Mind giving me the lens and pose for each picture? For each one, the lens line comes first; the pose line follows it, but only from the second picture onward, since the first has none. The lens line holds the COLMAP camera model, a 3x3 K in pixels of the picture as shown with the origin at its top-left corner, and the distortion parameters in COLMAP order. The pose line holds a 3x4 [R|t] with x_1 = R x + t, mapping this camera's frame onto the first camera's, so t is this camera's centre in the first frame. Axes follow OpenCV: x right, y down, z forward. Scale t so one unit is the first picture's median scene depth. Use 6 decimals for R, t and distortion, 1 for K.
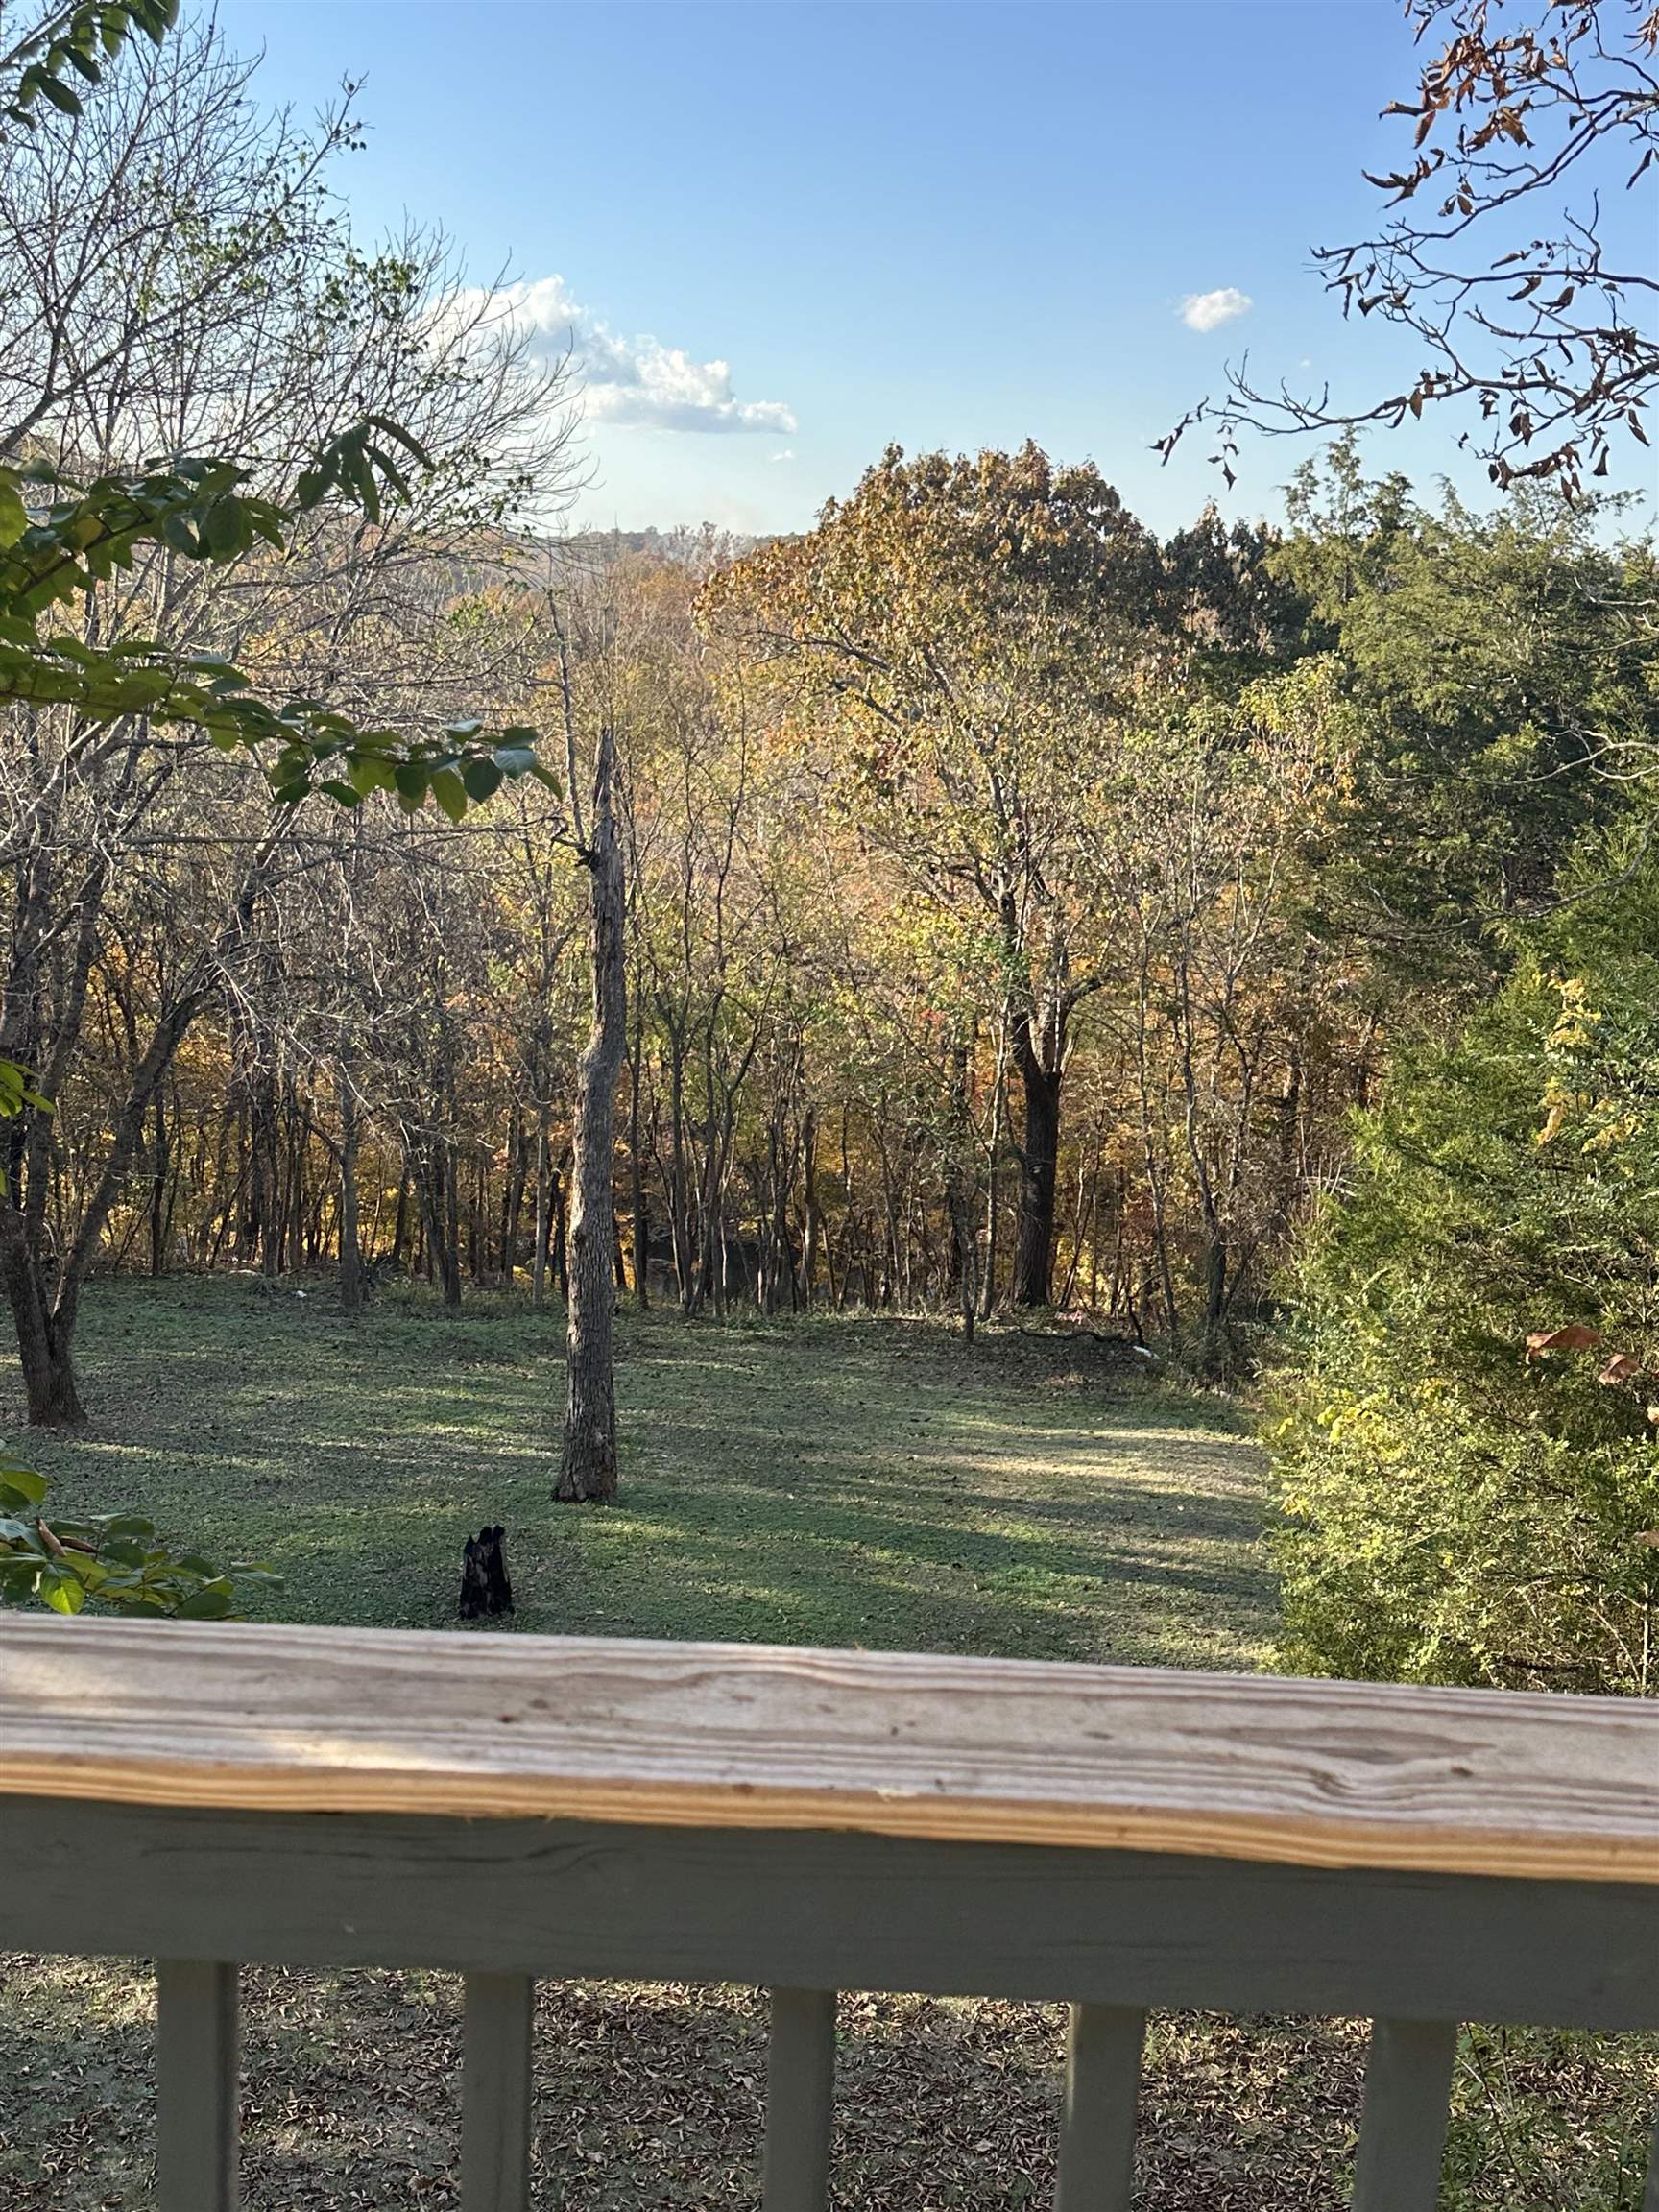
lens RADIAL K [[2165.6, 0, 824.1], [0, 2165.6, 1103.0], [0, 0, 1]] dist [0.125786, 0.000000]
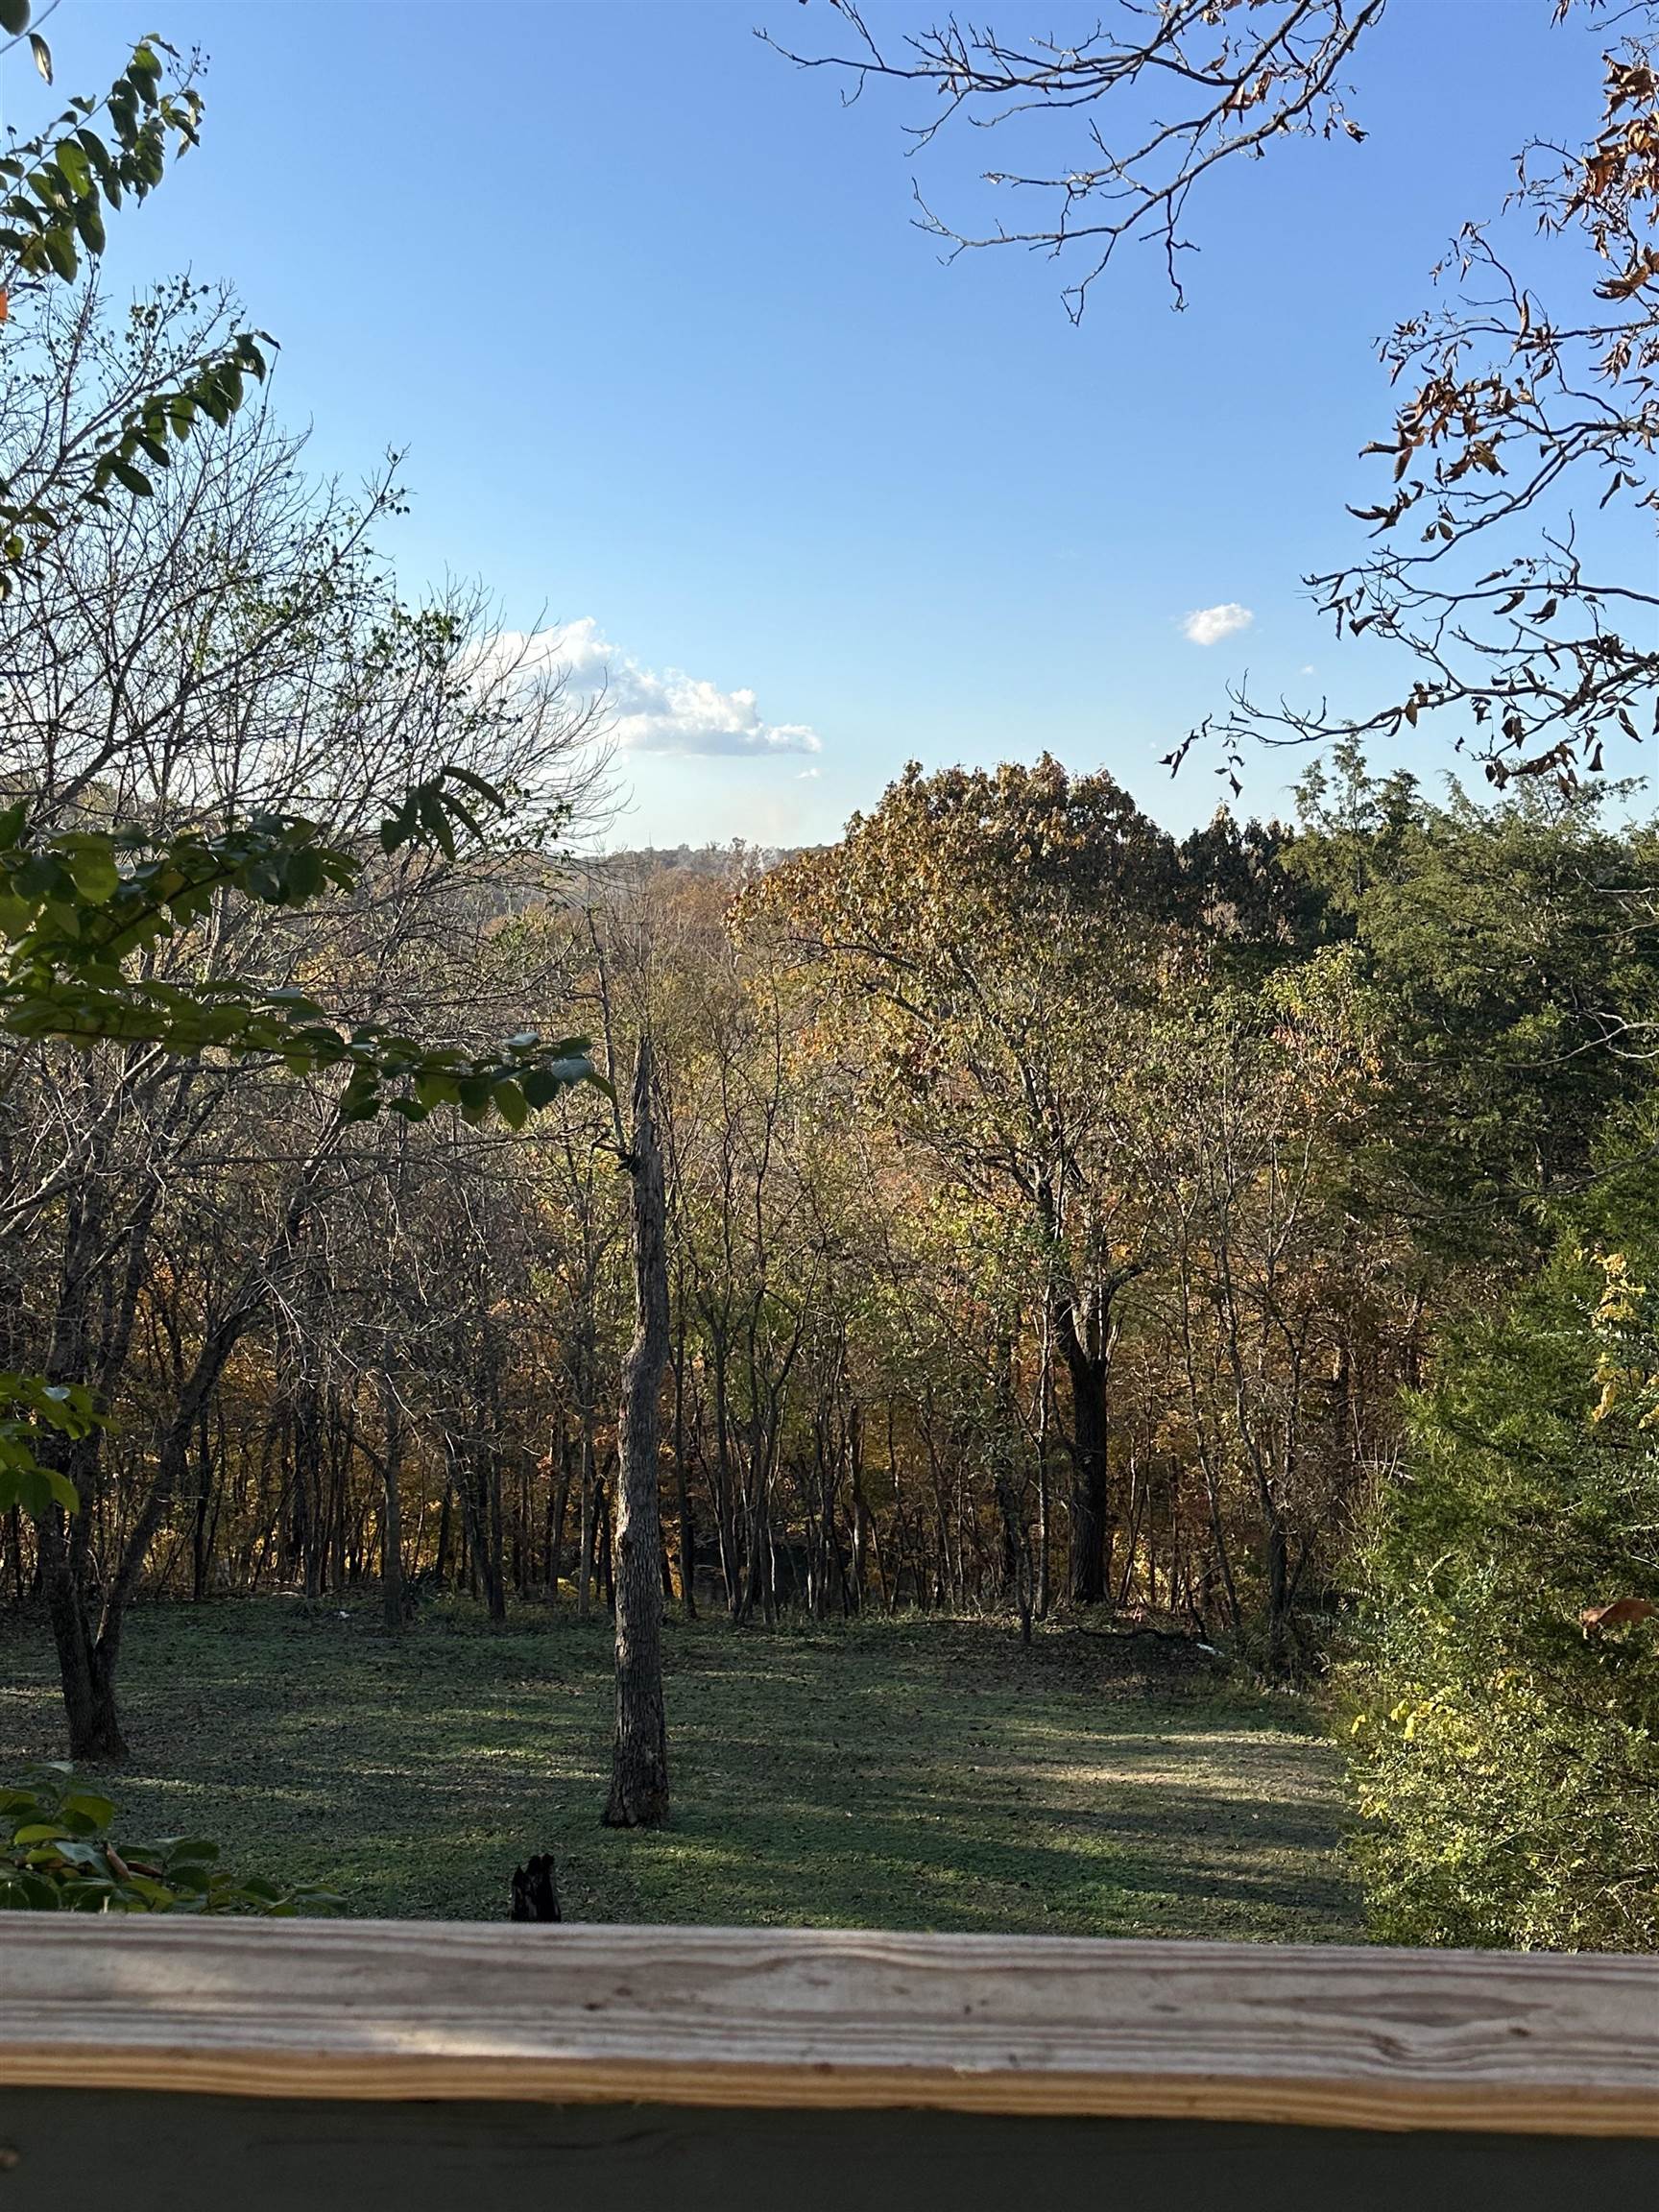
lens RADIAL K [[2165.6, 0, 827.7], [0, 2165.6, 1118.5], [0, 0, 1]] dist [0.125786, 0.000000]
pose [[0.999329, -0.033603, -0.014576, -0.000285], [0.031455, 0.991205, -0.128544, 0.000246], [0.018767, 0.127999, 0.991597, -0.005760]]
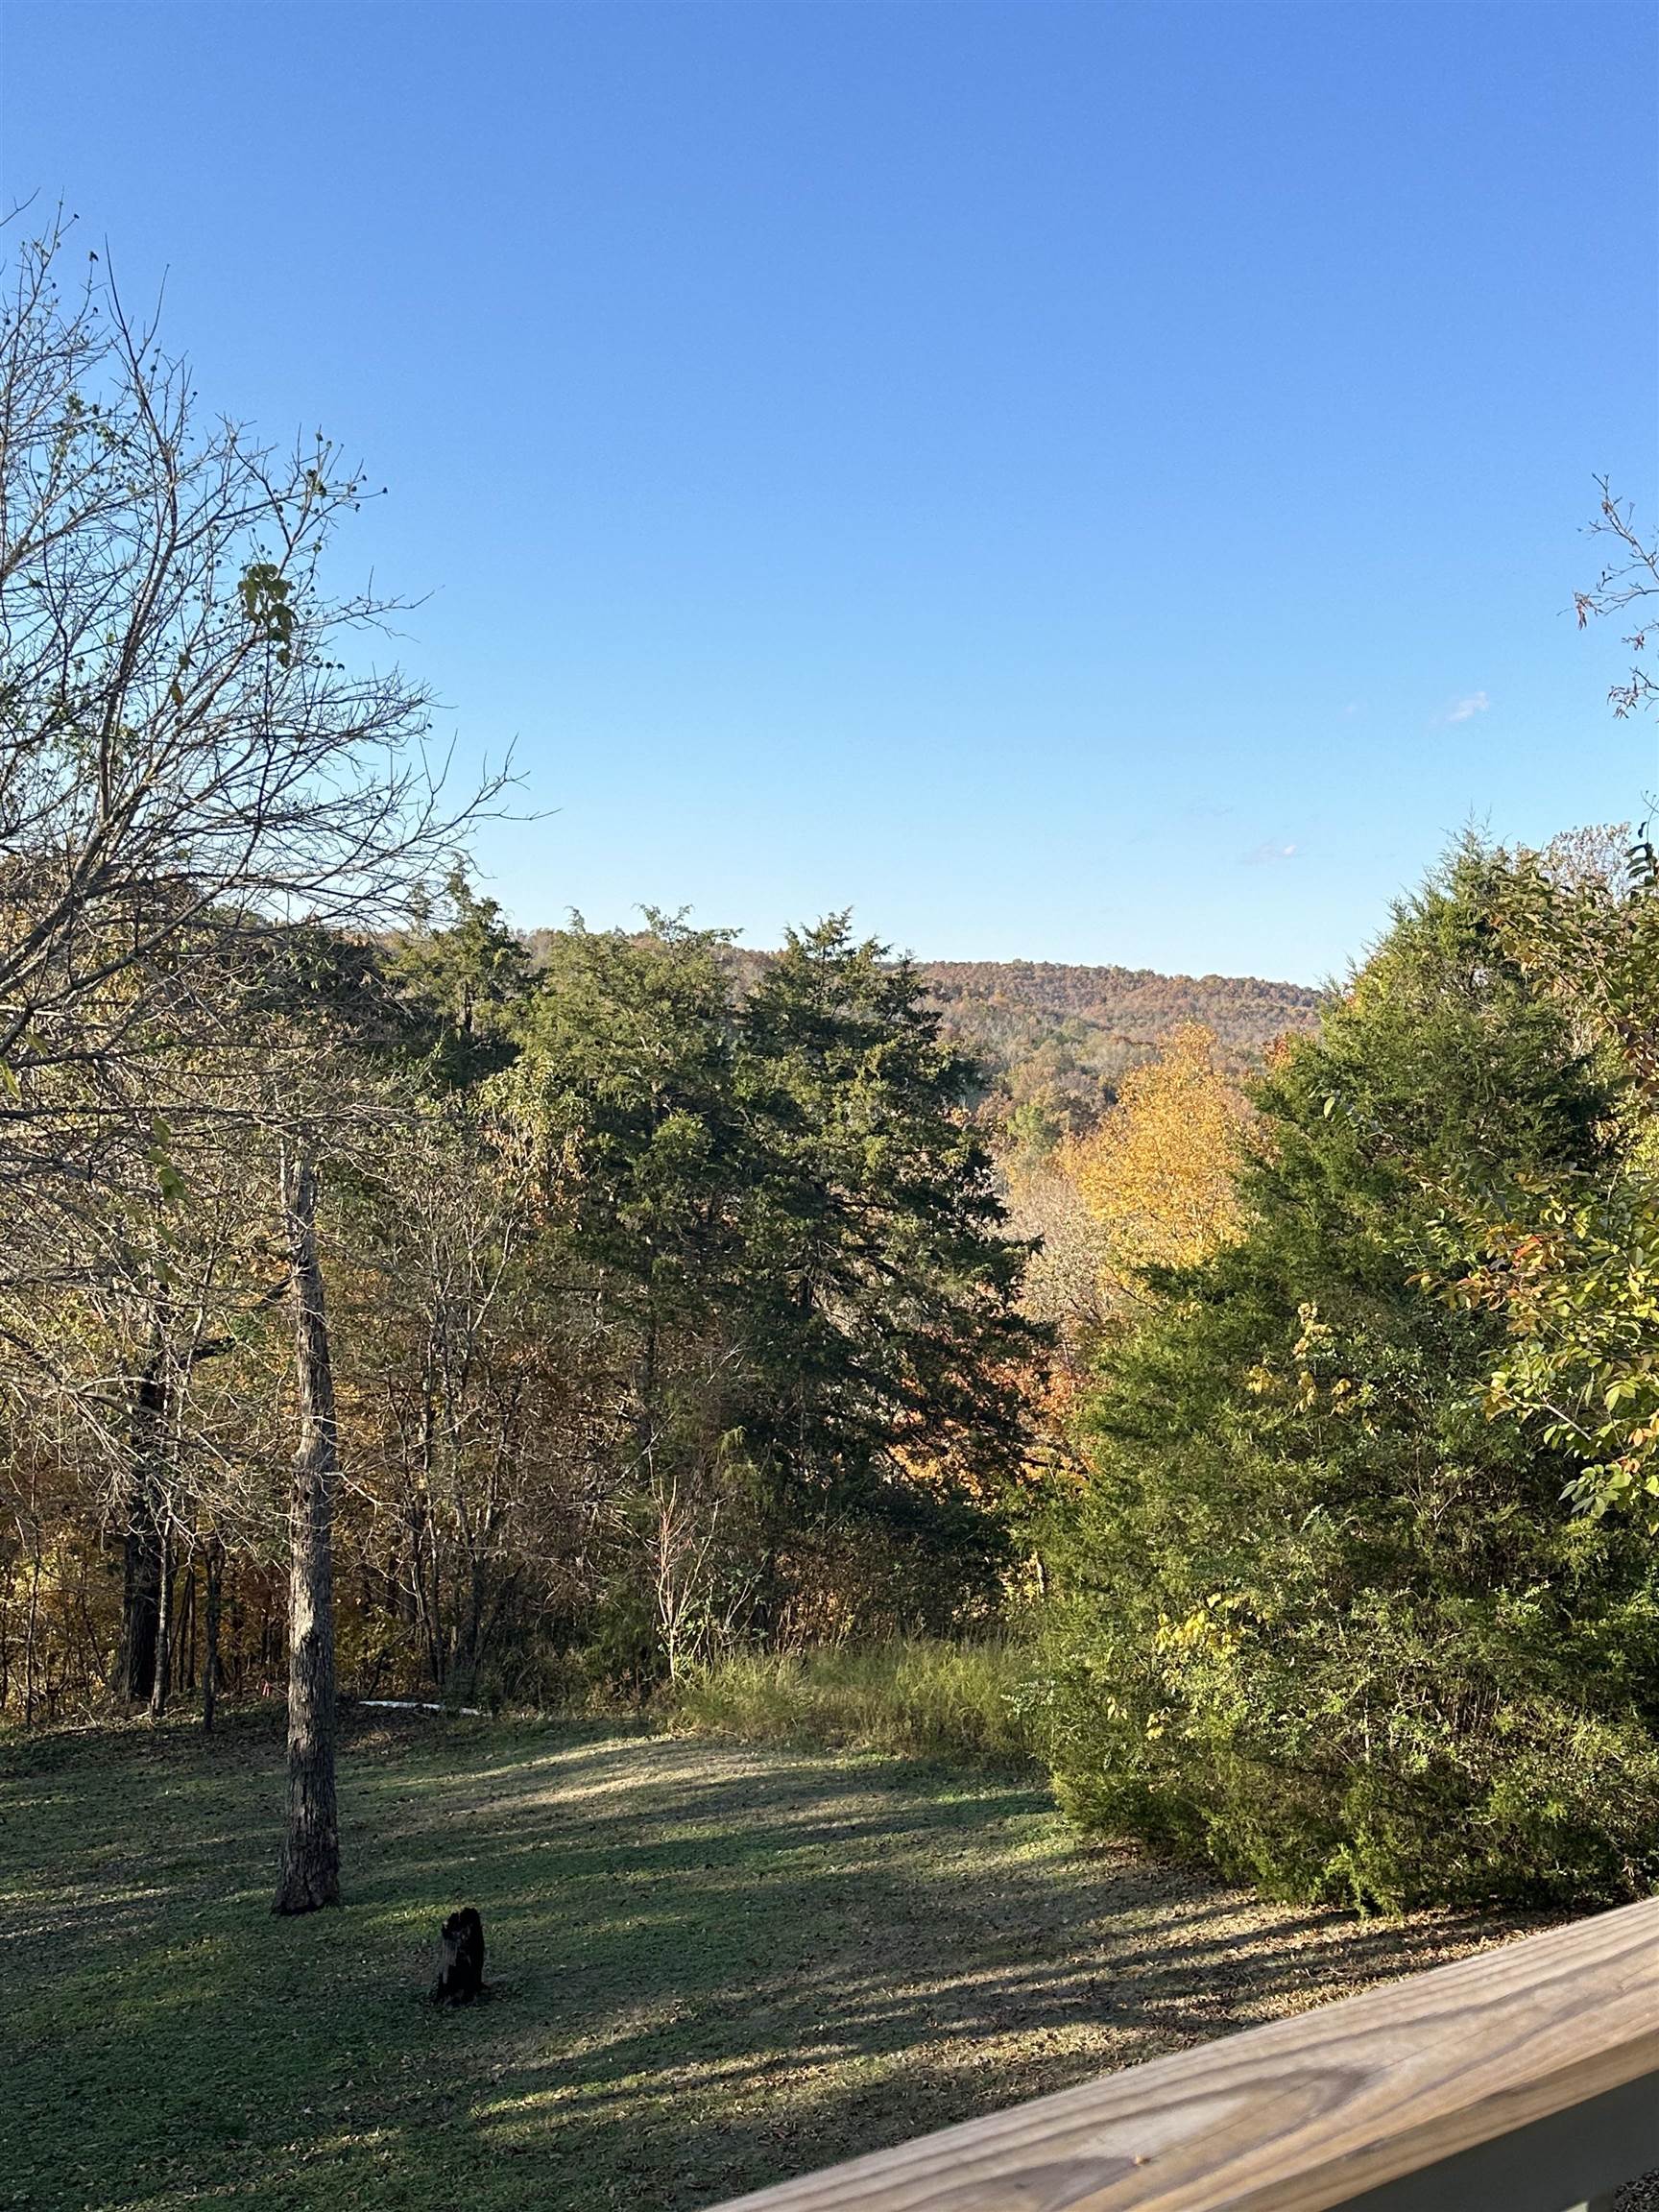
lens RADIAL K [[2165.6, 0, 833.8], [0, 2165.6, 1126.5], [0, 0, 1]] dist [0.125786, 0.000000]
pose [[0.786447, -0.025484, 0.617132, -0.685854], [0.114790, 0.987772, -0.105494, -0.047421], [-0.606897, 0.153806, 0.779756, 0.006647]]
